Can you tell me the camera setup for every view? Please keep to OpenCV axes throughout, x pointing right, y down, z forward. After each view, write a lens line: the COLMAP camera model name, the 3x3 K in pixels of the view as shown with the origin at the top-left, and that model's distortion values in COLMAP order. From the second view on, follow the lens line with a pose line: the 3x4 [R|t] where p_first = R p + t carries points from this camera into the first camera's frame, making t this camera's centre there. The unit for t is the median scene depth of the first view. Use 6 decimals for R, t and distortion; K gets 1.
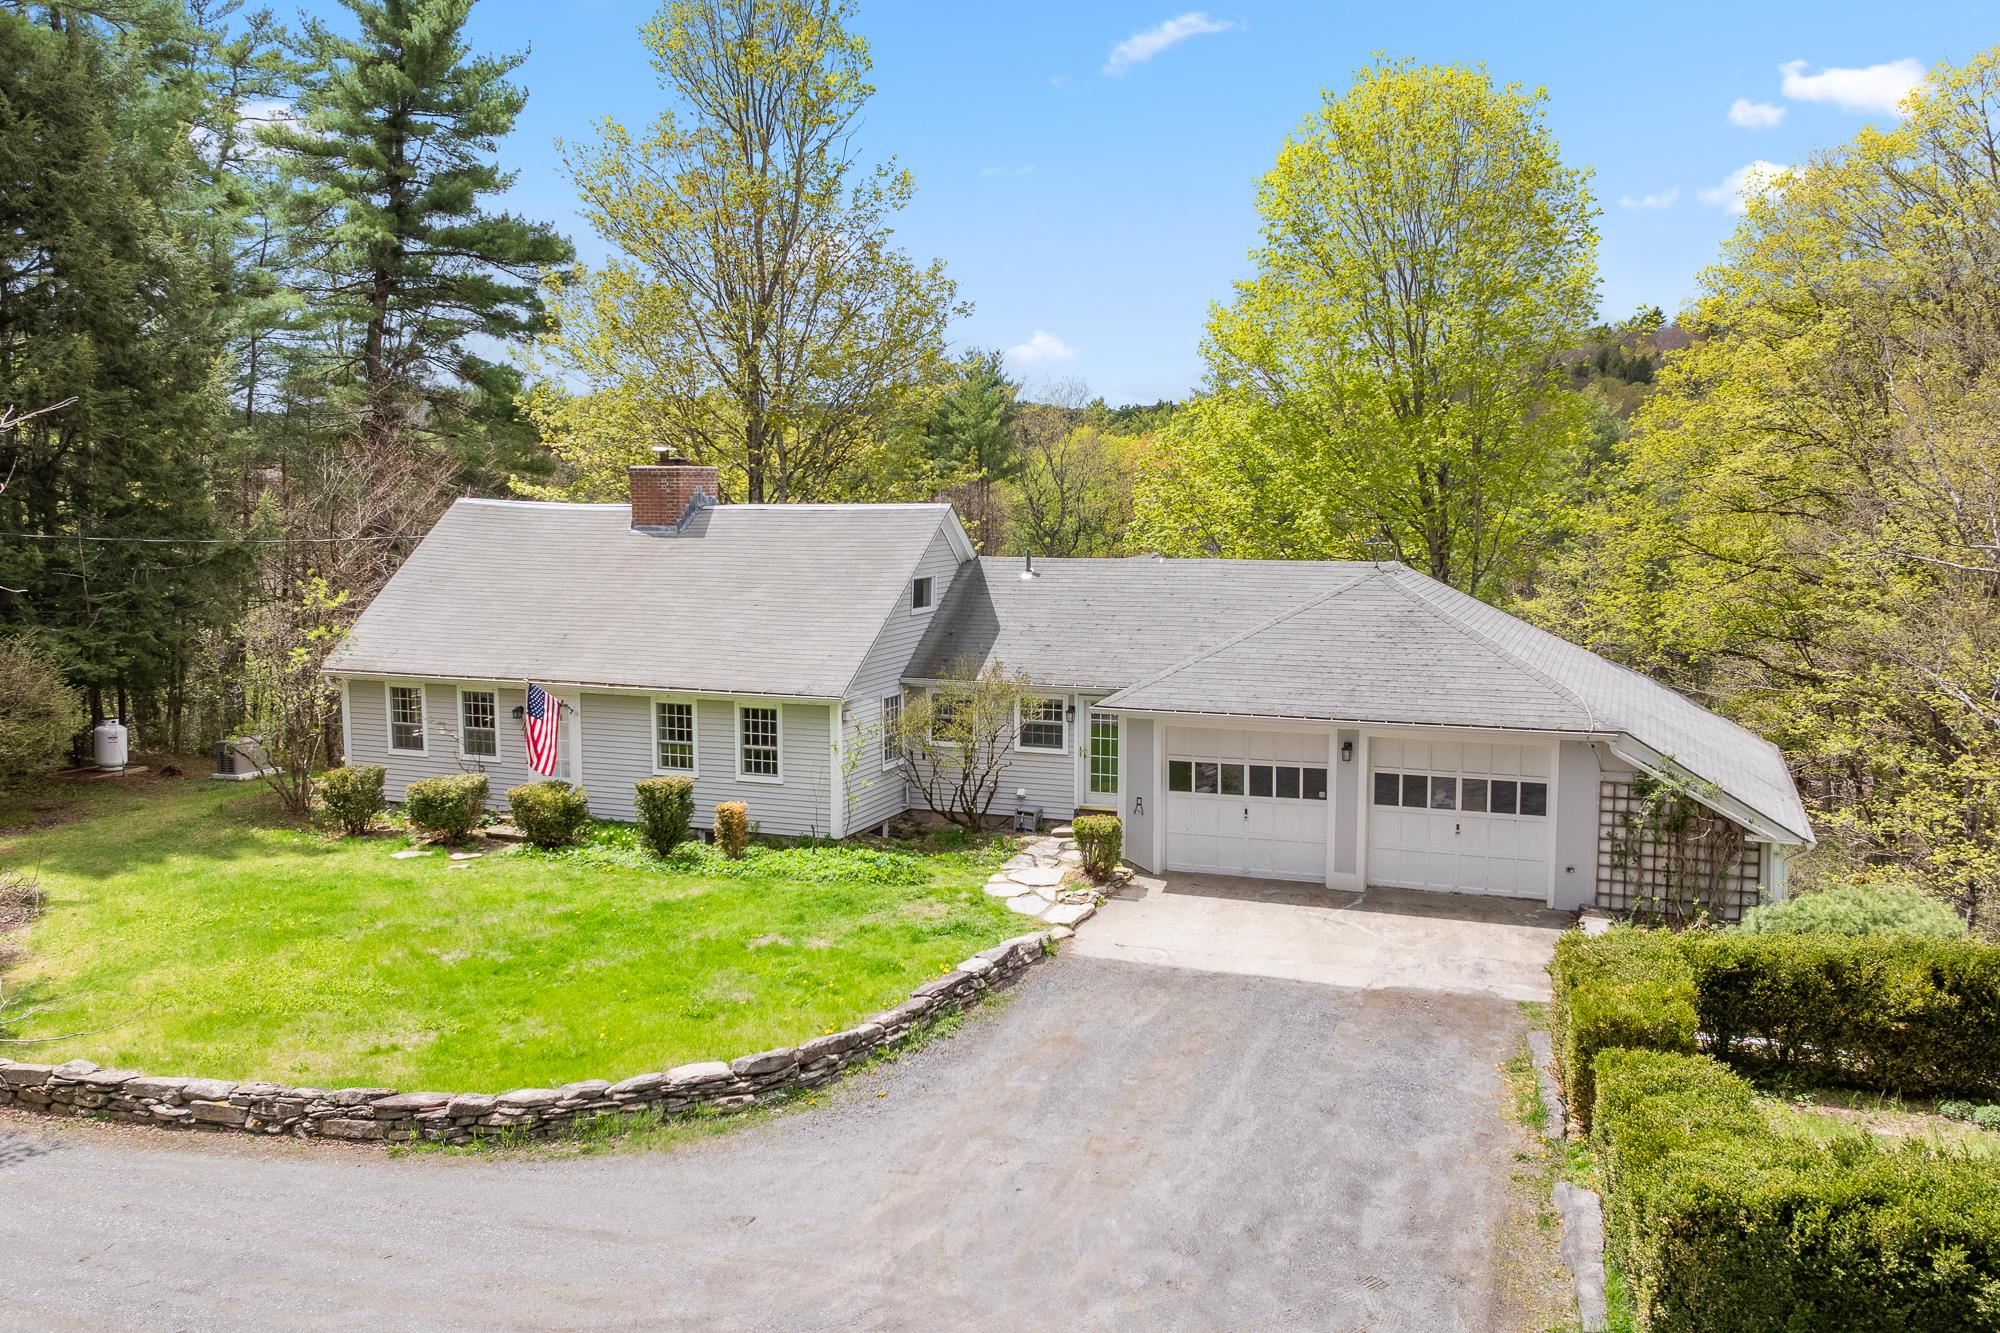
lens RADIAL K [[1657.4, 0, 996.9], [0, 1657.4, 666.8], [0, 0, 1]] dist [-0.059776, 0.040588]
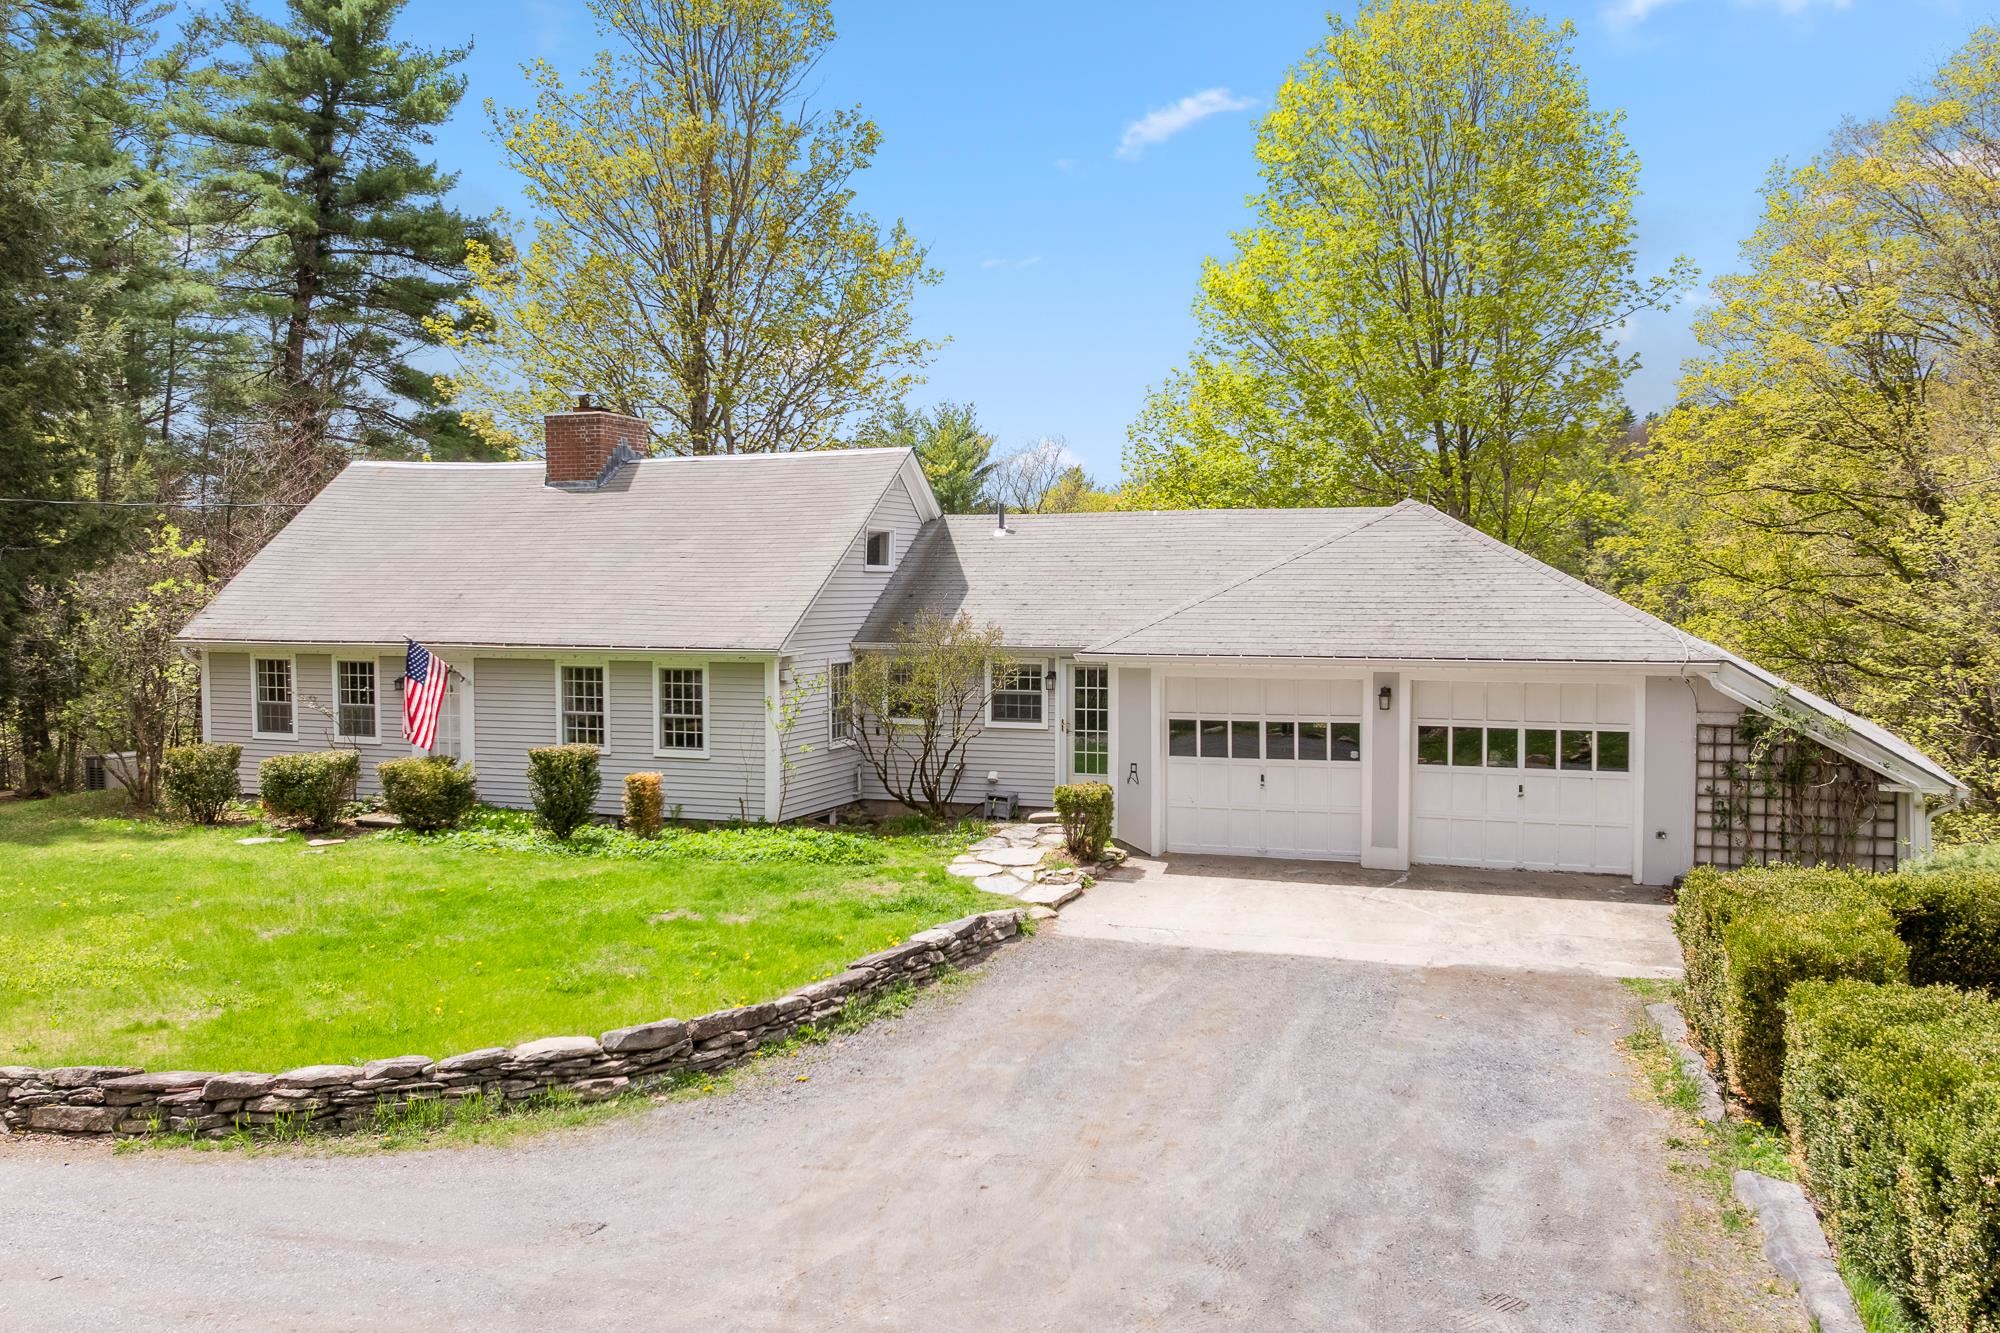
lens RADIAL K [[1657.4, 0, 1002.3], [0, 1657.4, 666.8], [0, 0, 1]] dist [-0.059776, 0.040588]
pose [[0.999844, 0.000626, 0.017634, 0.005512], [0.000506, 0.997944, -0.064097, 0.090508], [-0.017638, 0.064096, 0.997788, 0.180807]]
